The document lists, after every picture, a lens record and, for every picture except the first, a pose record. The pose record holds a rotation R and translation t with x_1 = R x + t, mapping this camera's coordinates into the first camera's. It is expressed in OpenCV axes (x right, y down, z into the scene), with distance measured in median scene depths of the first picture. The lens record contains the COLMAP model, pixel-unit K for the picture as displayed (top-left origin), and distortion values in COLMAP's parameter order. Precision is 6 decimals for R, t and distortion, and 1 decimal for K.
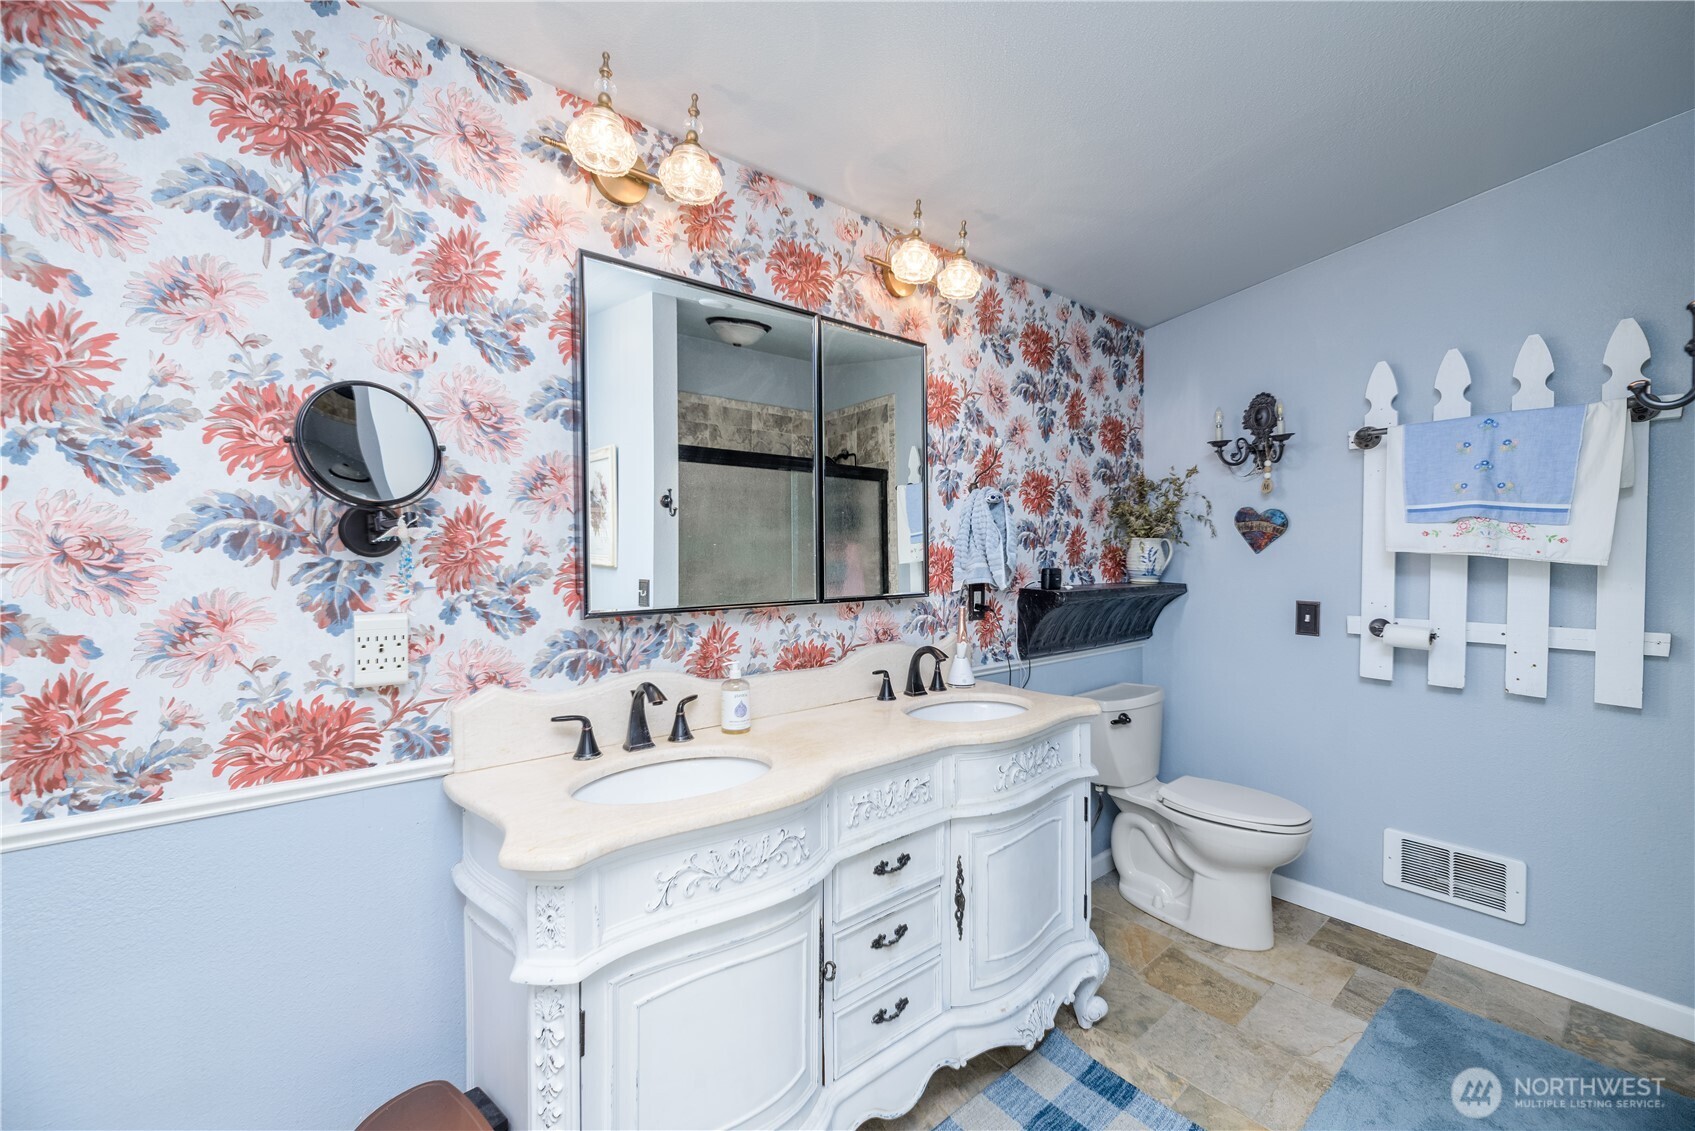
lens RADIAL K [[675.4, 0, 847.7], [0, 675.4, 567.7], [0, 0, 1]] dist [-0.004442, -0.000637]
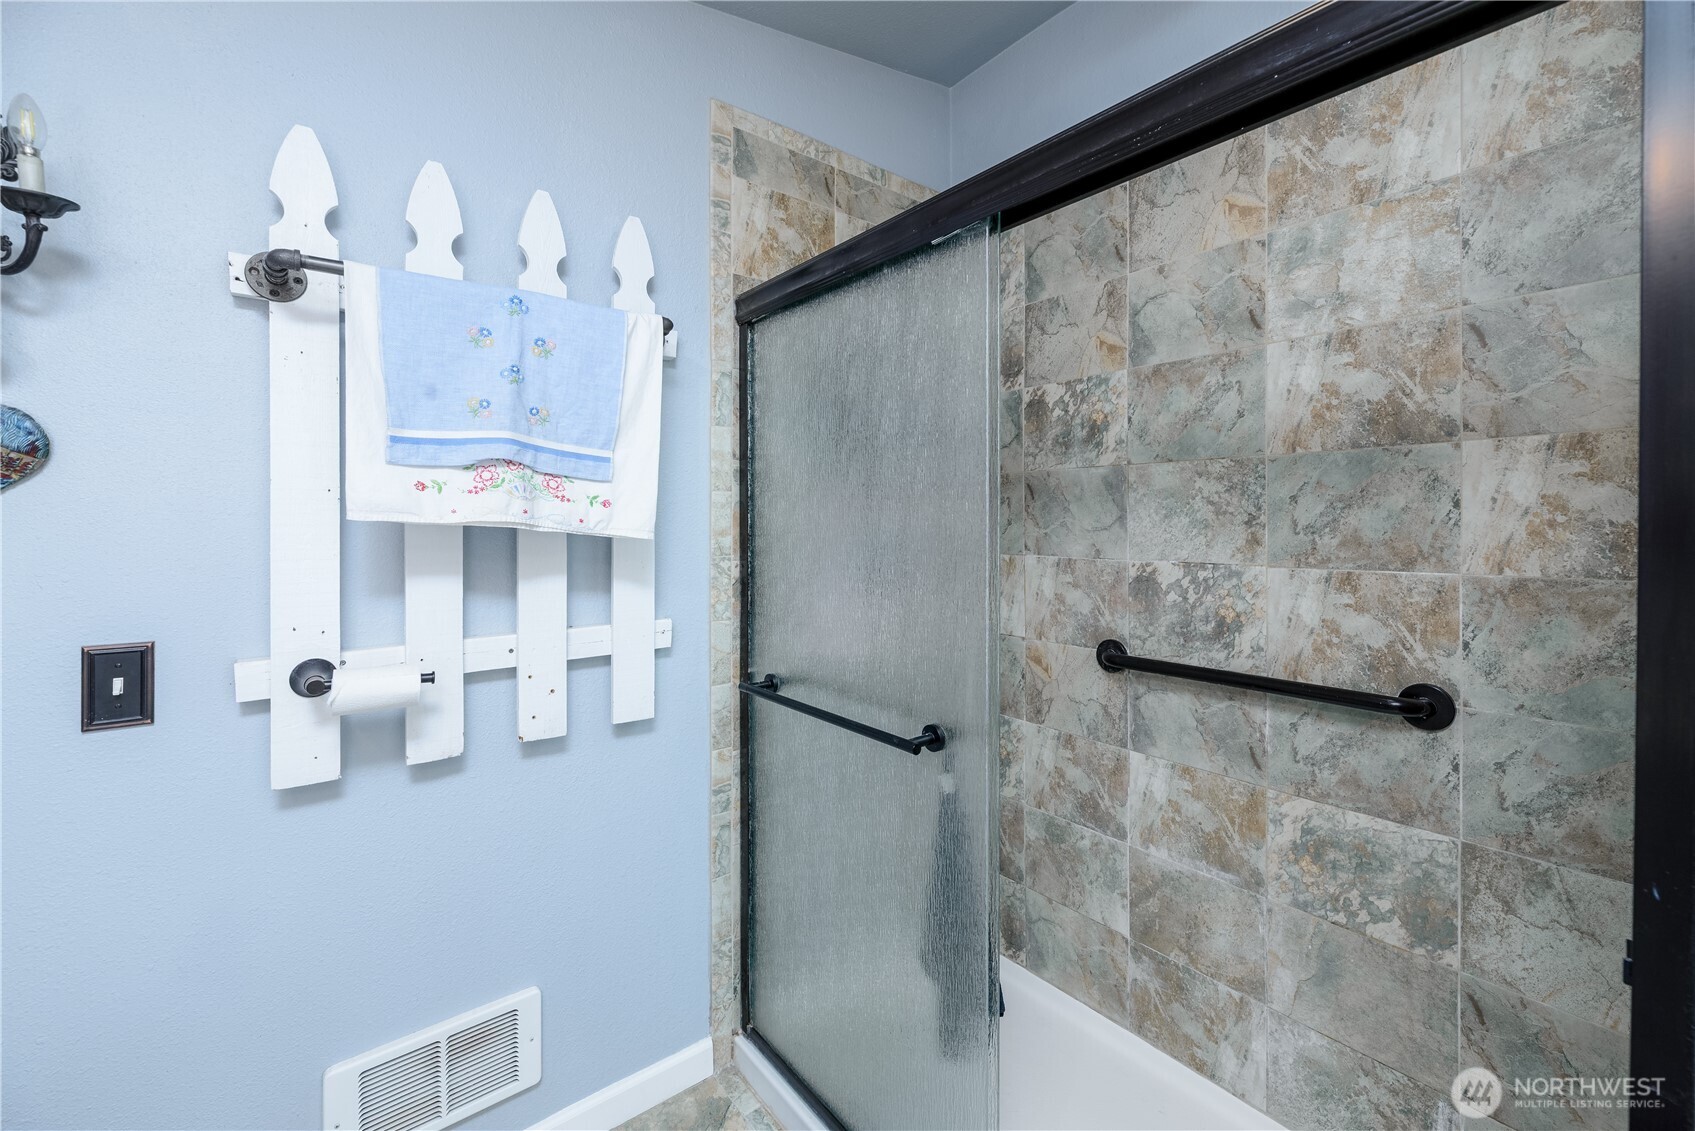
lens RADIAL K [[675.4, 0, 840.2], [0, 675.4, 521.3], [0, 0, 1]] dist [-0.004442, -0.000637]
pose [[0.011069, -0.006938, 0.999915, 0.351478], [0.022575, 0.999723, 0.006687, -0.020447], [-0.999684, 0.022500, 0.011222, 0.689434]]
